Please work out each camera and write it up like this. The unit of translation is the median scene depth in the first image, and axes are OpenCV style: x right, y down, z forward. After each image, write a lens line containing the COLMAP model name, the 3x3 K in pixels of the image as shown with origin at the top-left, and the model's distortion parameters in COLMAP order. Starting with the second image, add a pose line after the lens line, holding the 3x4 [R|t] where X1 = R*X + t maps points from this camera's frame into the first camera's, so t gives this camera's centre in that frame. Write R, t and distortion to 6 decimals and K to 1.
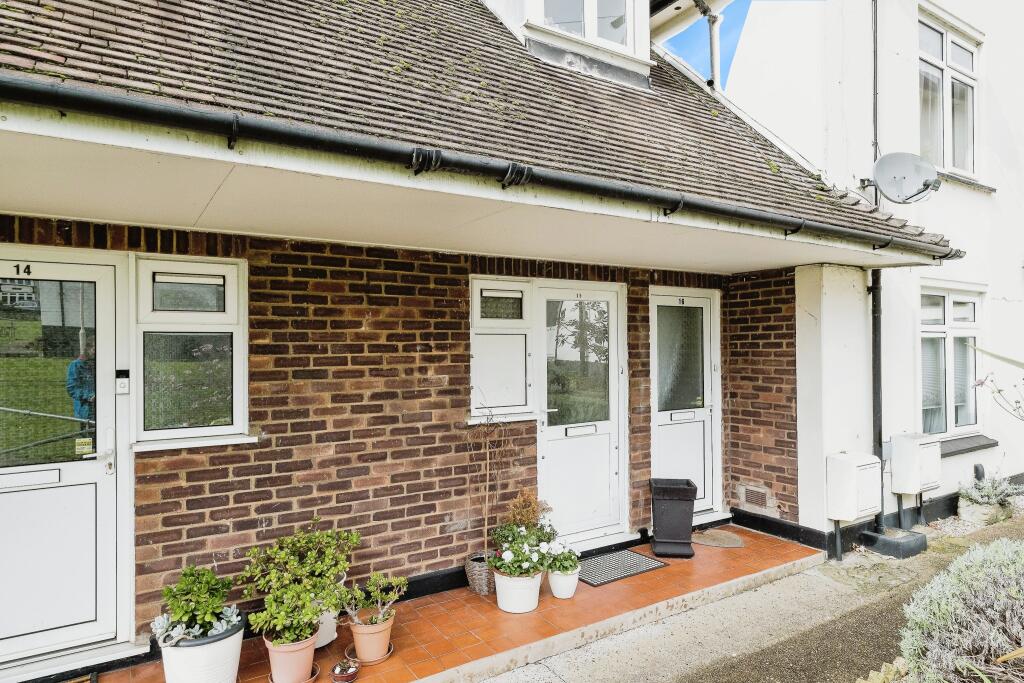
lens RADIAL K [[613.7, 0, 508.8], [0, 613.7, 337.3], [0, 0, 1]] dist [0.005043, 0.000368]
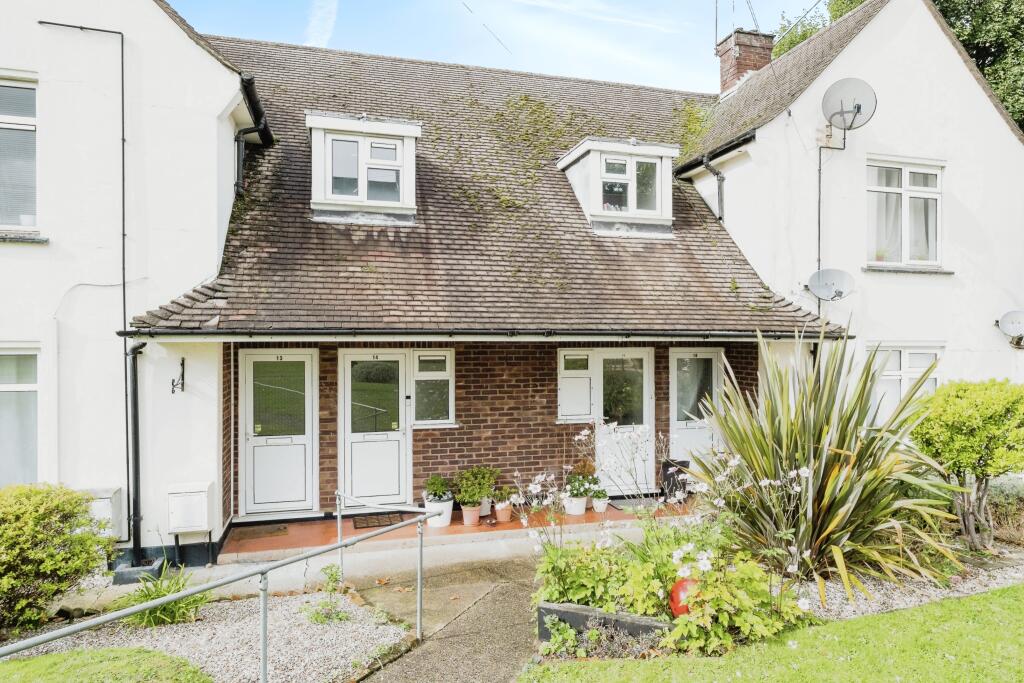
lens RADIAL K [[613.7, 0, 511.2], [0, 613.7, 340.0], [0, 0, 1]] dist [0.005043, 0.000368]
pose [[0.952821, 0.011422, -0.303318, 0.435722], [-0.003362, 0.999628, 0.027081, -0.202232], [0.303514, -0.024784, 0.952505, -1.034901]]
